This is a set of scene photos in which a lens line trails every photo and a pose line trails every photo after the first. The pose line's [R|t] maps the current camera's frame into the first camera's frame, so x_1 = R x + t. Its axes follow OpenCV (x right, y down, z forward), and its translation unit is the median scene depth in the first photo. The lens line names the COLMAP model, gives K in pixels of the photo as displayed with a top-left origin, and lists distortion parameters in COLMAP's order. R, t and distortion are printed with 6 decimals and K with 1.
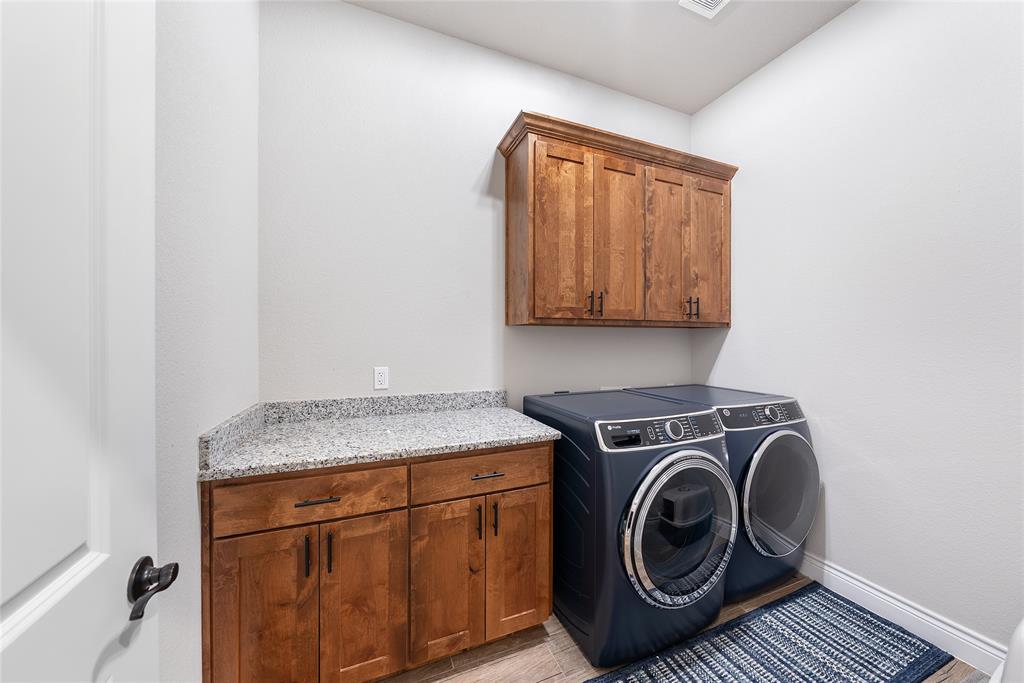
lens RADIAL K [[353.5, 0, 509.9], [0, 353.5, 342.0], [0, 0, 1]] dist [-0.002385, -0.000015]
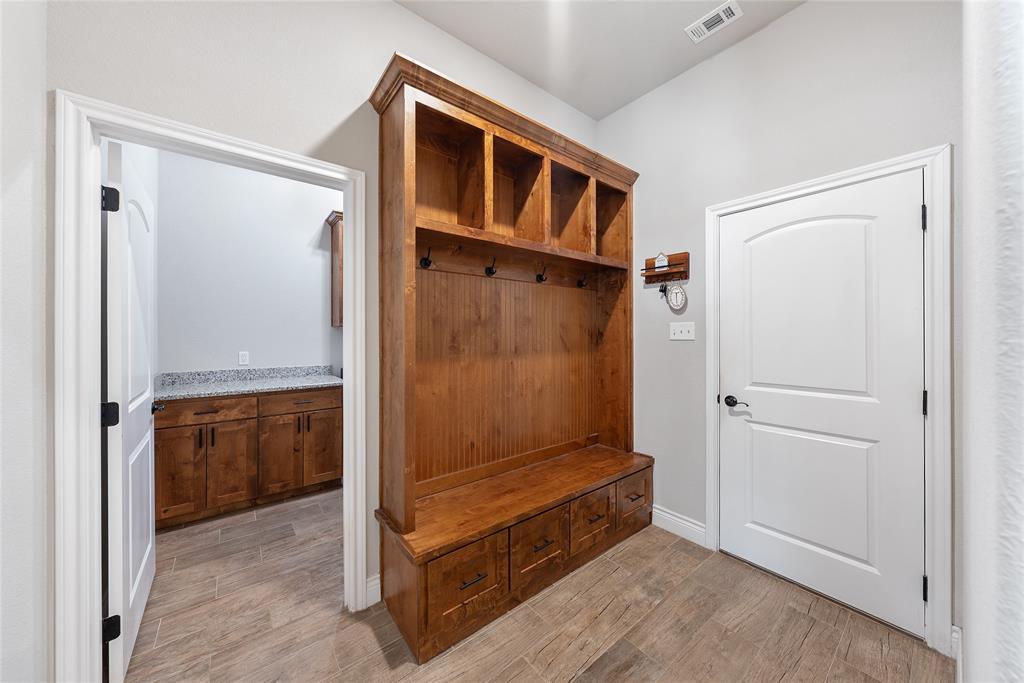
lens RADIAL K [[353.5, 0, 511.3], [0, 353.5, 333.9], [0, 0, 1]] dist [-0.002385, -0.000015]
pose [[0.959994, -0.002196, 0.280013, 0.553639], [0.004333, 0.999966, -0.007014, 0.005507], [-0.279988, 0.007947, 0.959970, -1.381865]]
